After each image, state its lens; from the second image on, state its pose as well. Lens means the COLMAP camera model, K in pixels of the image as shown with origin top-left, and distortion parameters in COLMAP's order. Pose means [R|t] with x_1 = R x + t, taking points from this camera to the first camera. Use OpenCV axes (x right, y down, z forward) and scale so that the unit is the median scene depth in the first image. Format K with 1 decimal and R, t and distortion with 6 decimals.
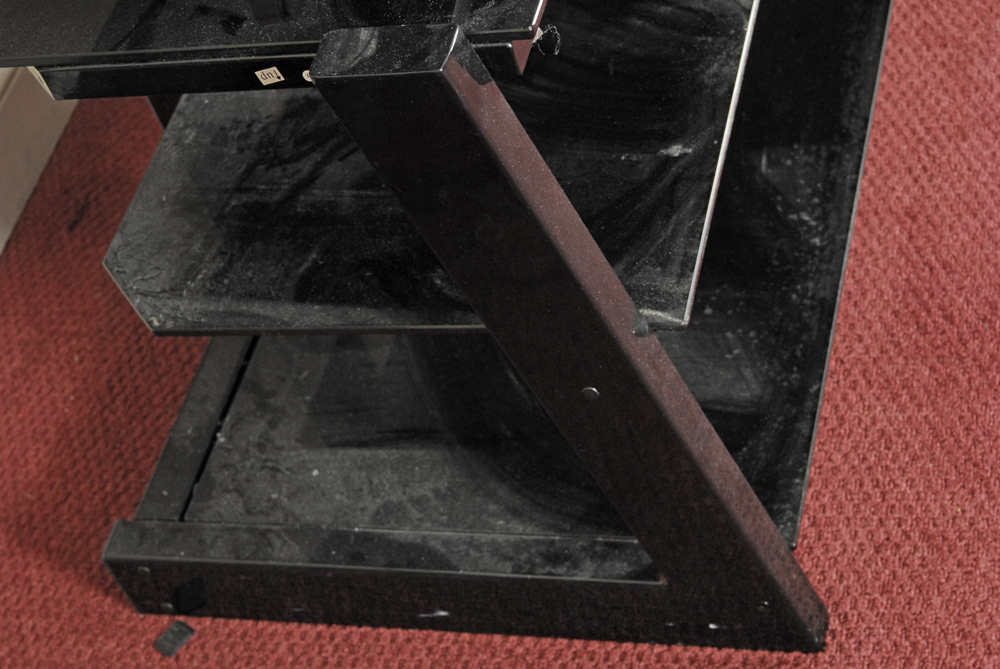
lens RADIAL K [[1965.0, 0, 500.0], [0, 1965.0, 334.5], [0, 0, 1]] dist [-0.002279, 0.079516]
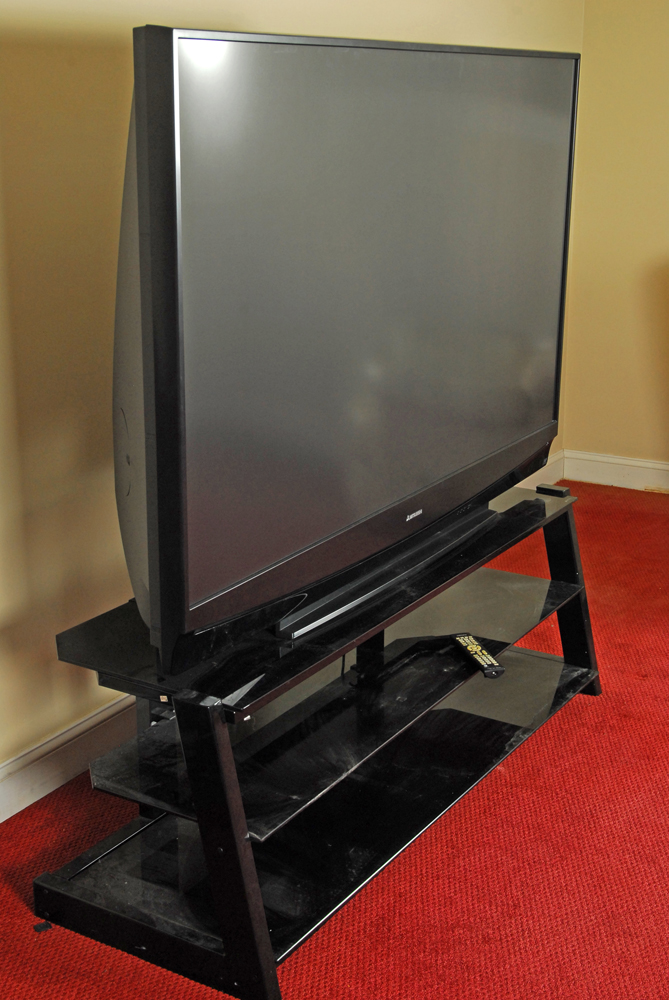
lens RADIAL K [[1387.1, 0, 334.5], [0, 1387.1, 500.0], [0, 0, 1]] dist [0.020294, 0.030764]
pose [[0.917918, 0.341502, -0.201996, 0.354058], [-0.396121, 0.817866, -0.417353, 0.319060], [0.022679, 0.463111, 0.886010, -0.809334]]
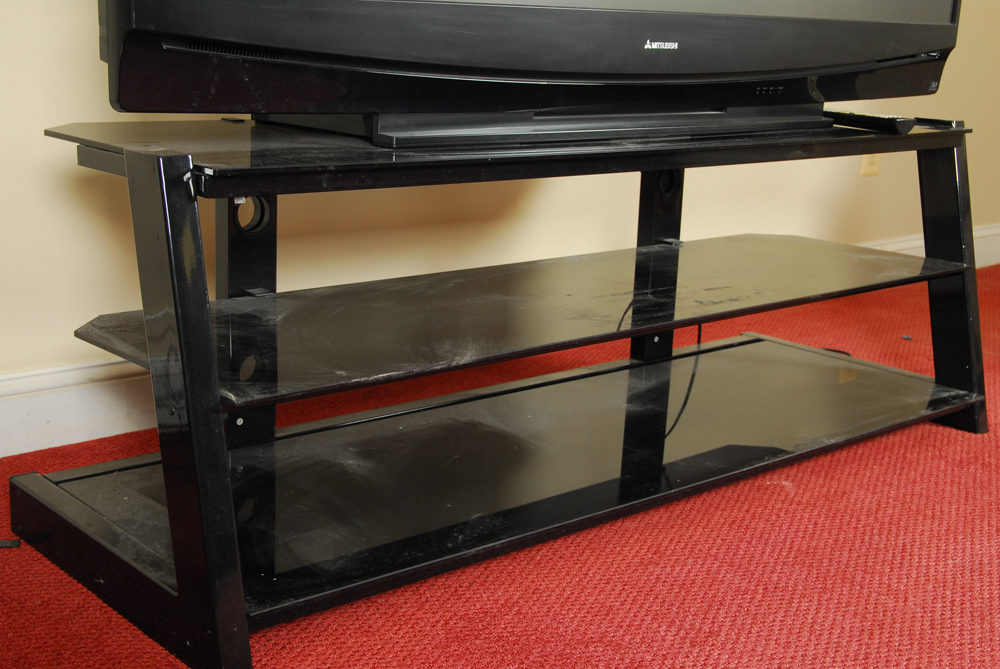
lens RADIAL K [[1346.7, 0, 477.9], [0, 1346.7, 335.2], [0, 0, 1]] dist [0.002667, 0.013612]
pose [[0.781277, 0.418969, -0.462679, 0.639987], [-0.587949, 0.742853, -0.320133, 0.165921], [0.209577, 0.522145, 0.826706, 0.053593]]
